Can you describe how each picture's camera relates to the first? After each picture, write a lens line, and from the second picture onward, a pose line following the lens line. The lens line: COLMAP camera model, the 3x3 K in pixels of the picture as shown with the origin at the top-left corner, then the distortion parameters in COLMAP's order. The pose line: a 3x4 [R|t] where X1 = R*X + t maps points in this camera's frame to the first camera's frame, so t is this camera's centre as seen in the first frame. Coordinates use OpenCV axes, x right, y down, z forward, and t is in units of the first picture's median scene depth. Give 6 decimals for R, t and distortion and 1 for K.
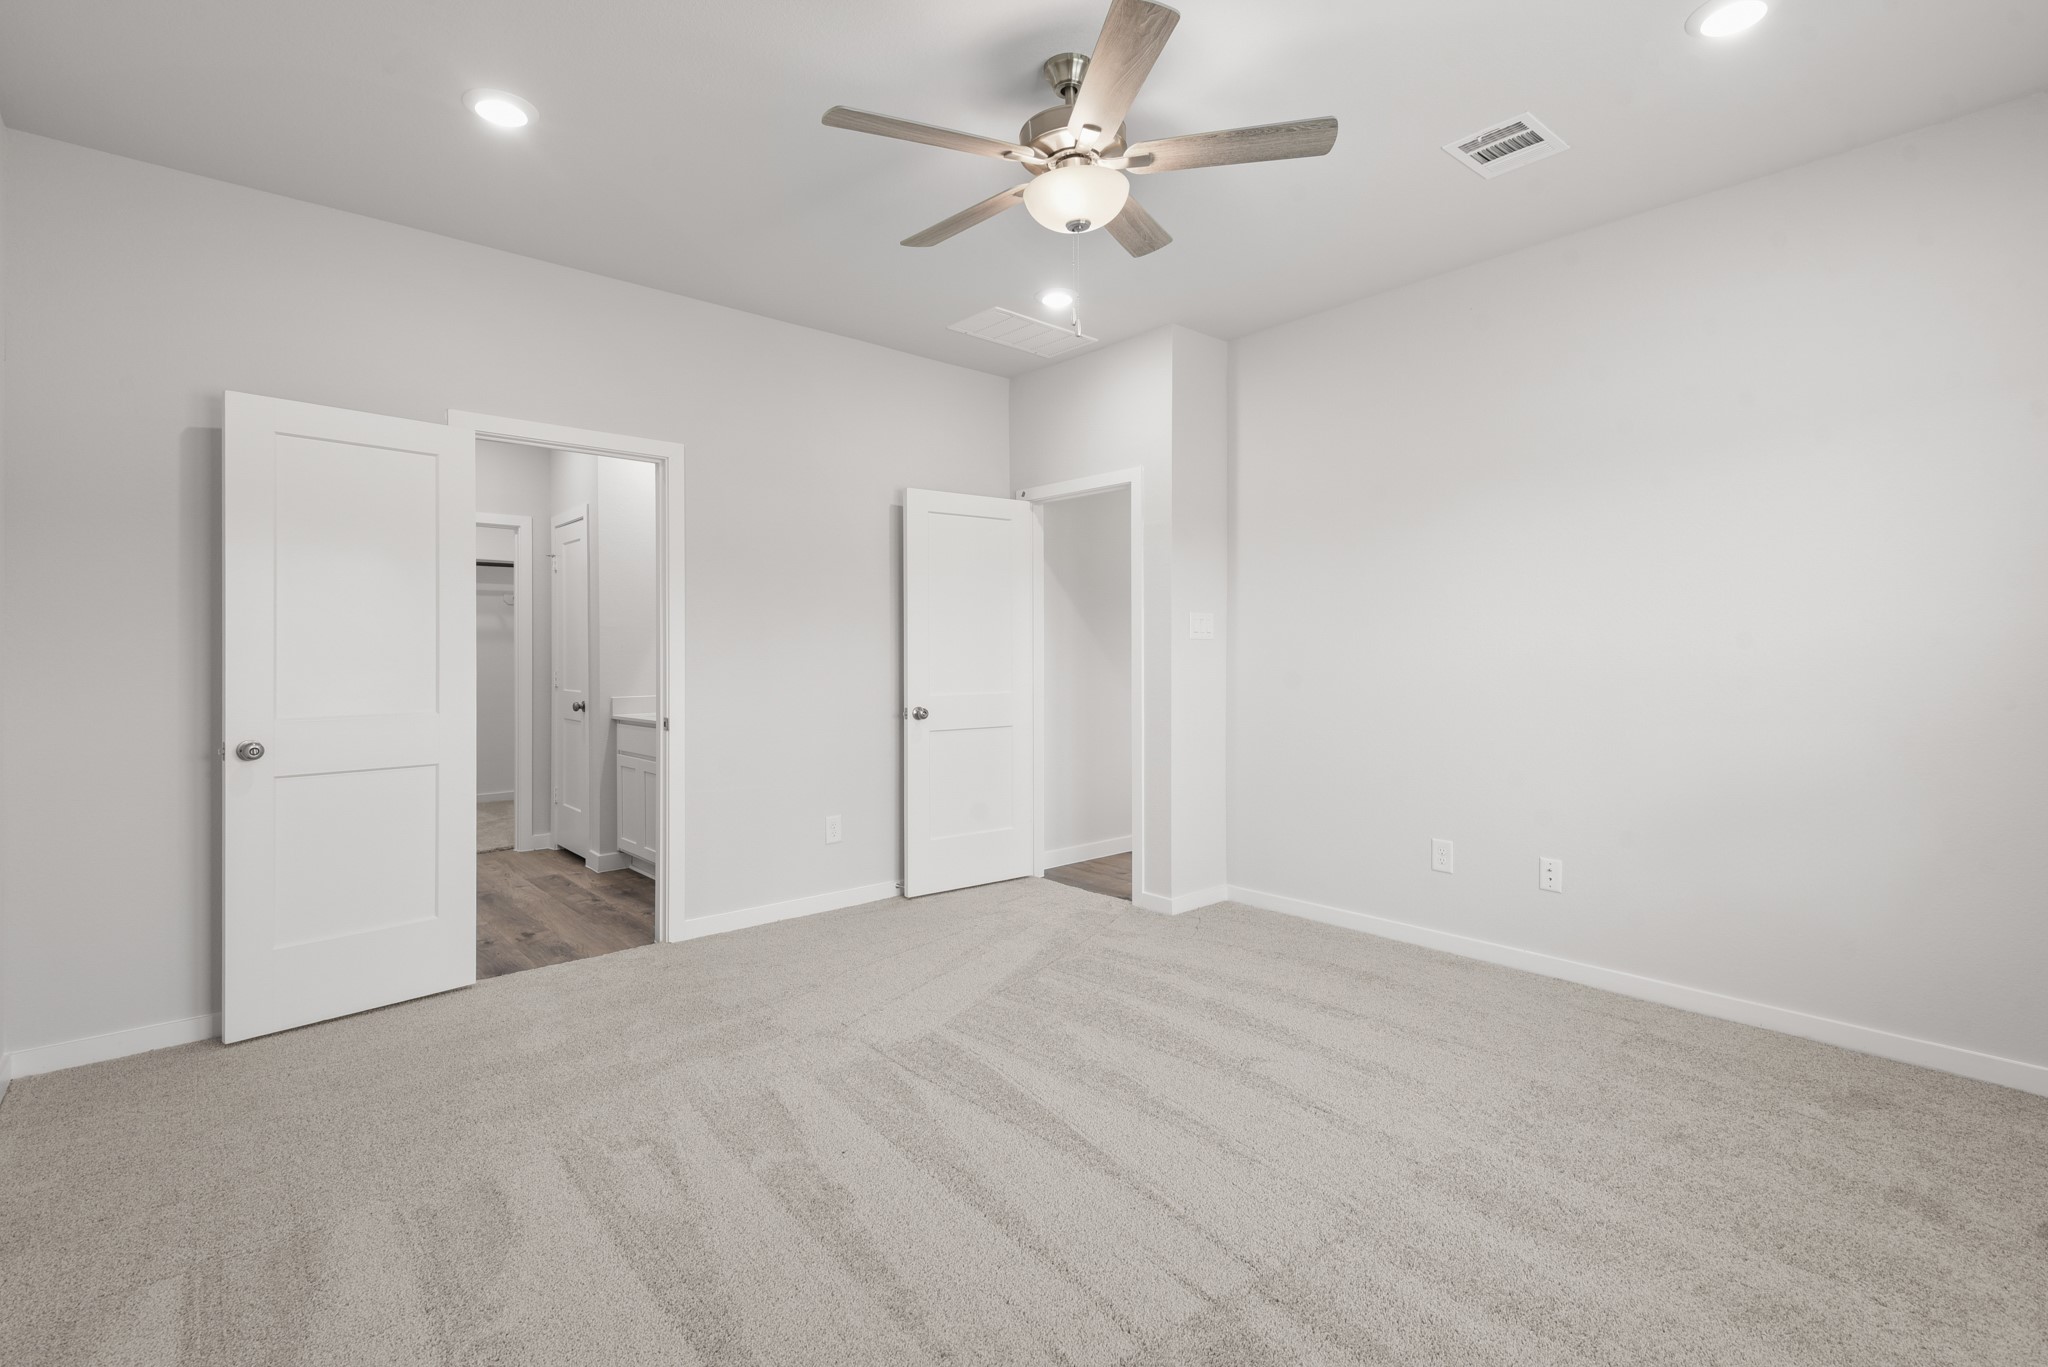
lens RADIAL K [[942.7, 0, 1056.8], [0, 942.7, 654.4], [0, 0, 1]] dist [0.002667, -0.001334]
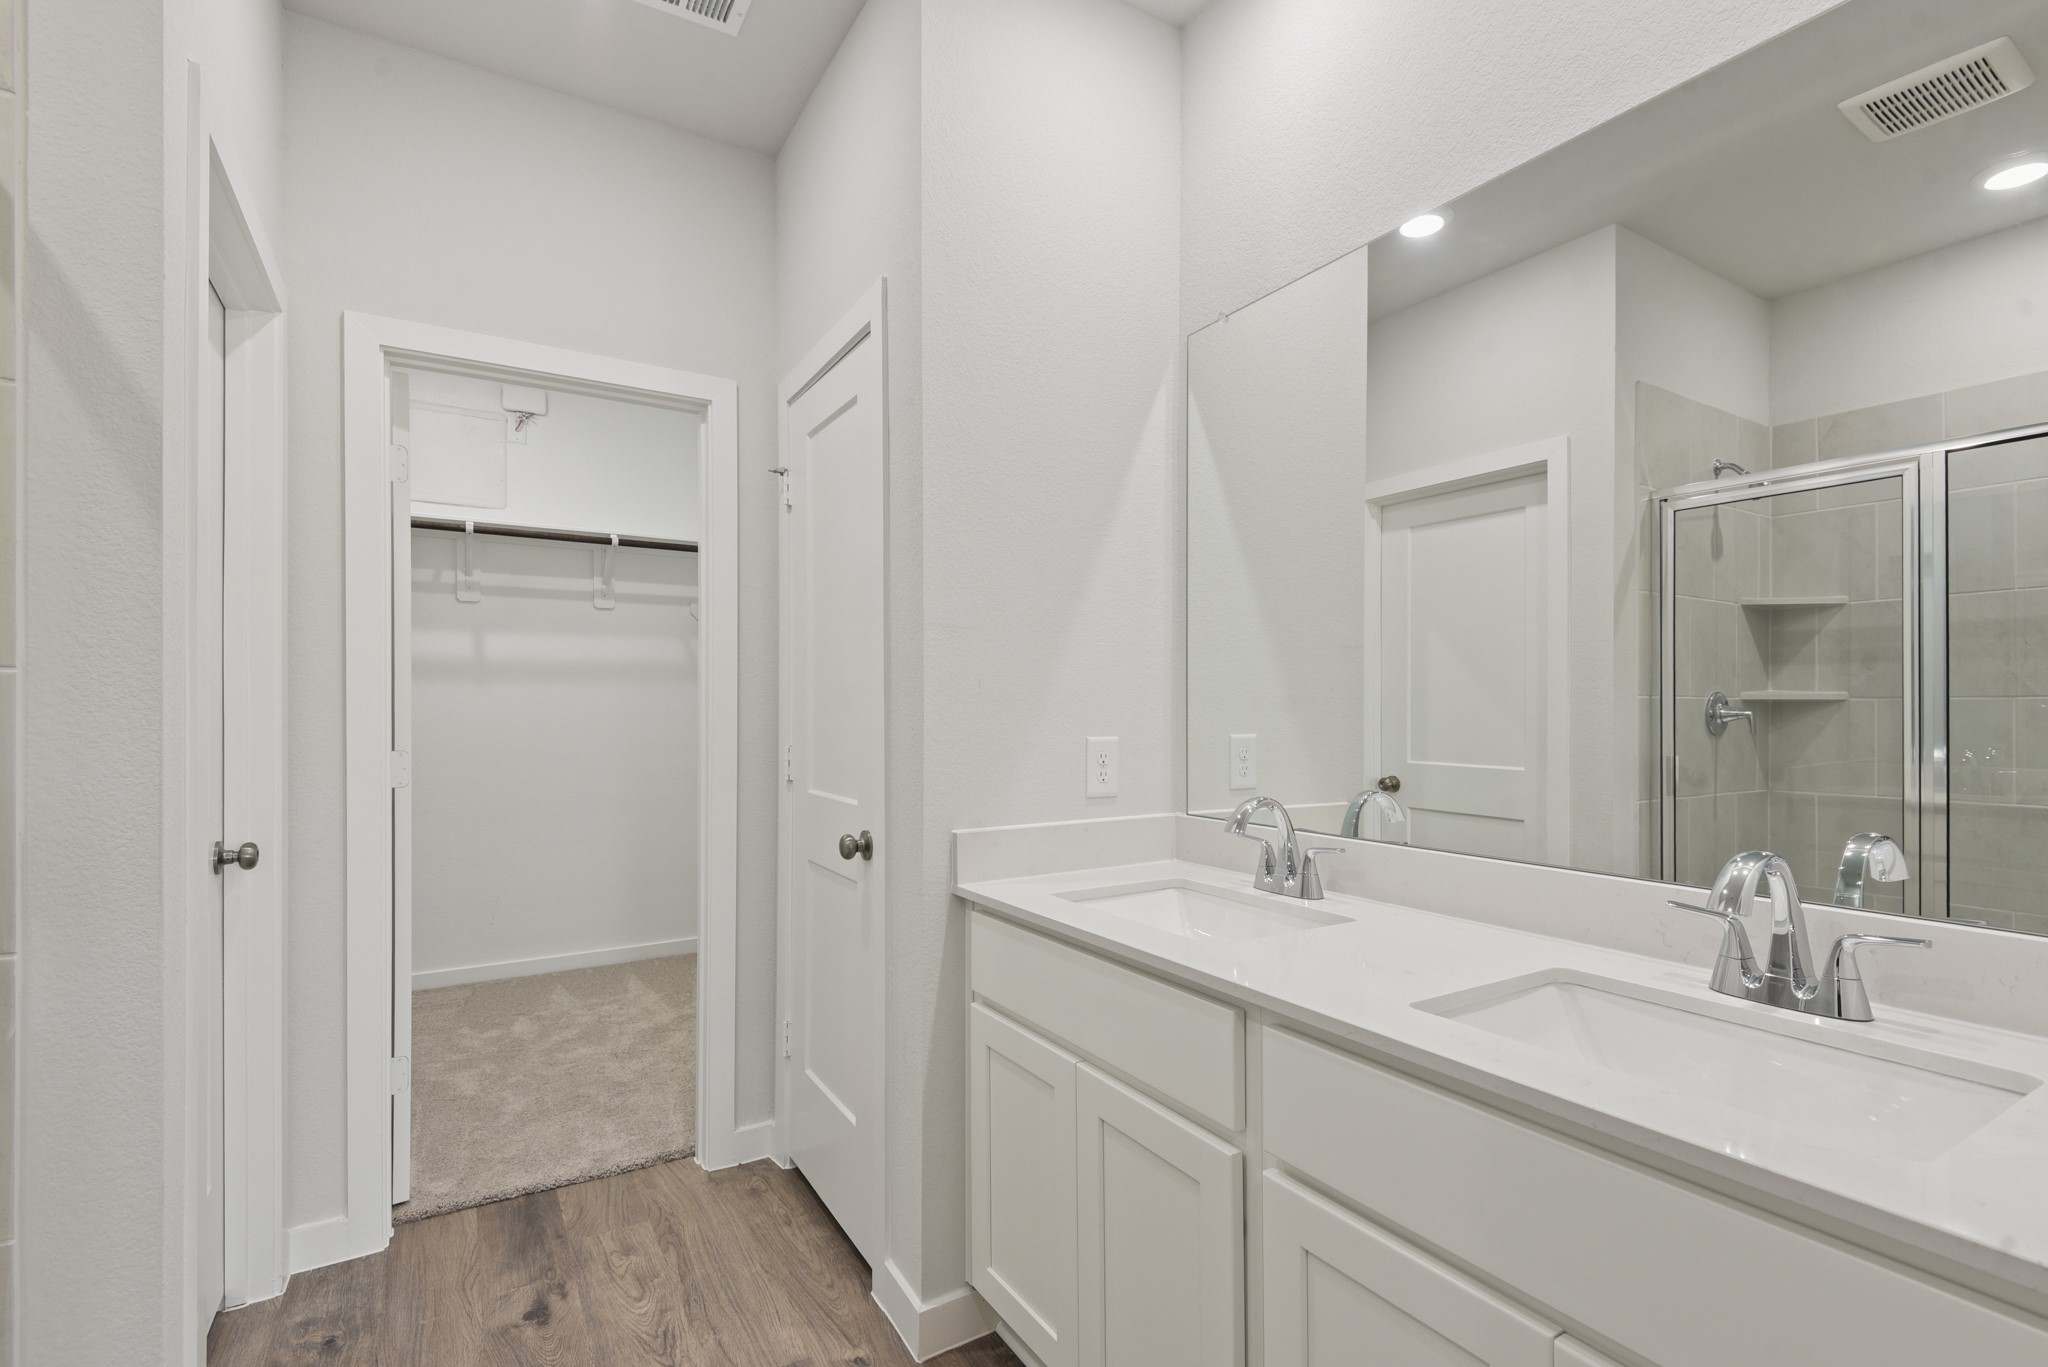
lens RADIAL K [[942.7, 0, 1018.0], [0, 942.7, 698.1], [0, 0, 1]] dist [0.002667, -0.001334]
pose [[0.980337, 0.006626, -0.197221, -0.349422], [-0.006055, 0.999976, 0.003498, -0.004880], [0.197239, -0.002235, 0.980353, 0.610855]]
